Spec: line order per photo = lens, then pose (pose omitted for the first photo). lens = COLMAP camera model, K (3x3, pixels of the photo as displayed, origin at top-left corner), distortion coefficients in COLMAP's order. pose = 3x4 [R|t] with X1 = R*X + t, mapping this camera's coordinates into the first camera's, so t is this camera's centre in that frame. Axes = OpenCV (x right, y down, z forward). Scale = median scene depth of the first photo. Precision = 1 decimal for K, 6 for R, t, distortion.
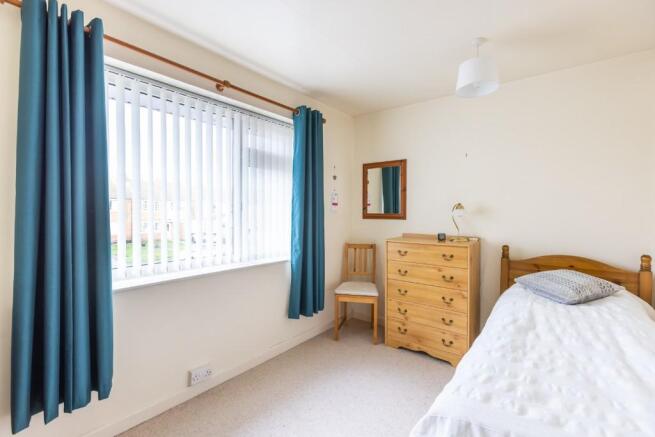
lens RADIAL K [[291.2, 0, 325.9], [0, 291.2, 215.1], [0, 0, 1]] dist [0.002236, -0.003016]
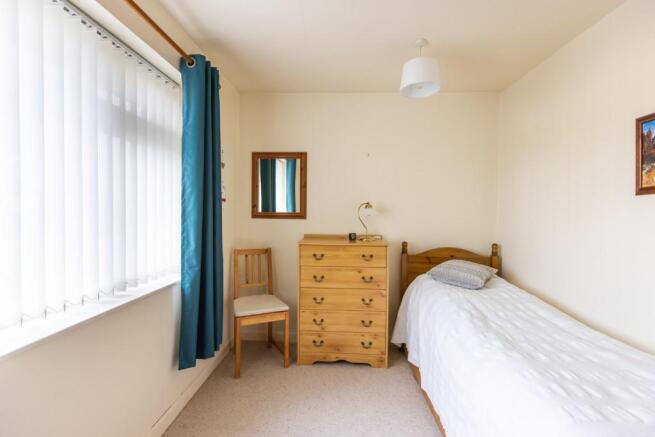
lens RADIAL K [[291.2, 0, 326.3], [0, 291.2, 215.7], [0, 0, 1]] dist [0.002236, -0.003016]
pose [[0.809359, -0.005628, 0.587288, -0.243363], [-0.001152, 0.999937, 0.011171, -0.005635], [-0.587314, -0.009718, 0.809301, 0.265731]]
